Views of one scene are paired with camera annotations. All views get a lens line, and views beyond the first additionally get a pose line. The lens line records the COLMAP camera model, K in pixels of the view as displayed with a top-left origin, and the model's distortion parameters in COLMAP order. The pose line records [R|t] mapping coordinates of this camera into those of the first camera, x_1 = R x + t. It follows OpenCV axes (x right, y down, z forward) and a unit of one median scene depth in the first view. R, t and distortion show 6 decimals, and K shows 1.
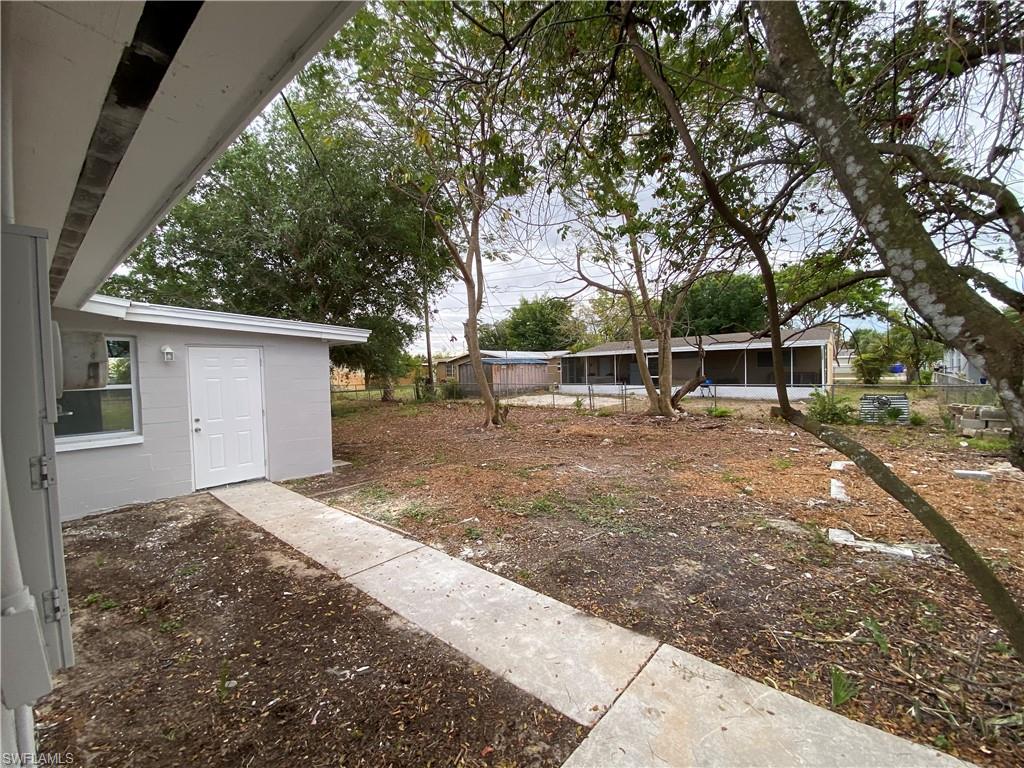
lens RADIAL K [[413.8, 0, 512.0], [0, 413.8, 384.0], [0, 0, 1]] dist [0.020483, -0.020244]
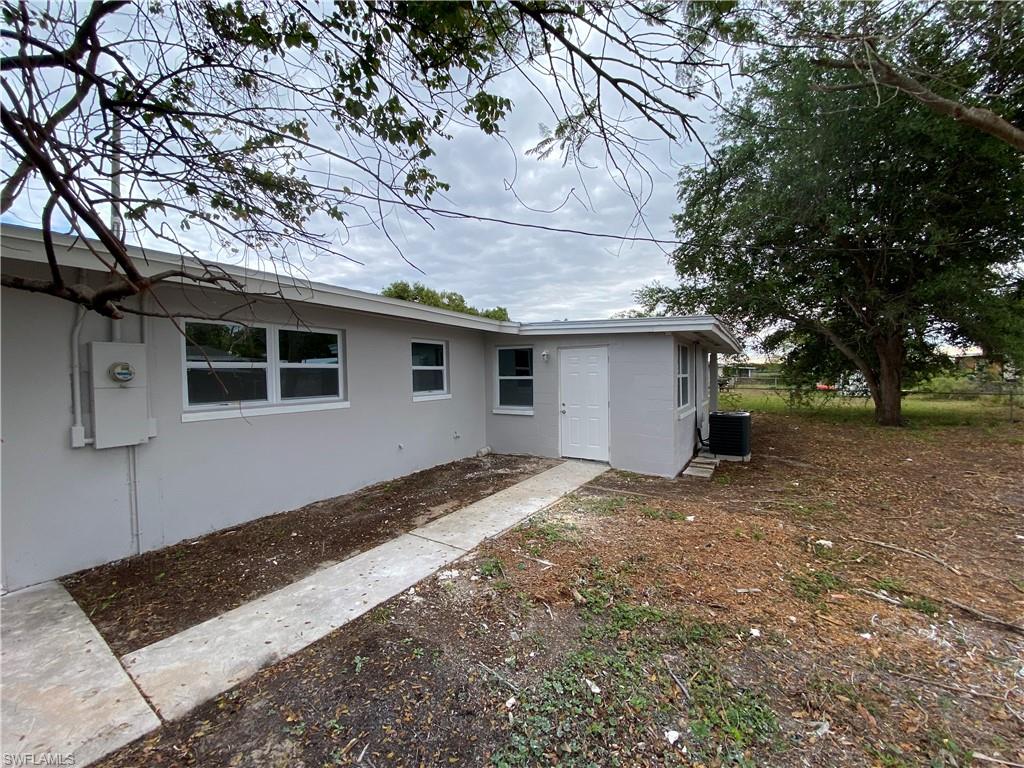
lens RADIAL K [[413.8, 0, 512.0], [0, 413.8, 384.0], [0, 0, 1]] dist [0.020483, -0.020244]
pose [[0.140957, 0.051026, -0.988700, 0.752894], [-0.024221, 0.998550, 0.048081, -0.051158], [0.989719, 0.017170, 0.141989, 0.964640]]
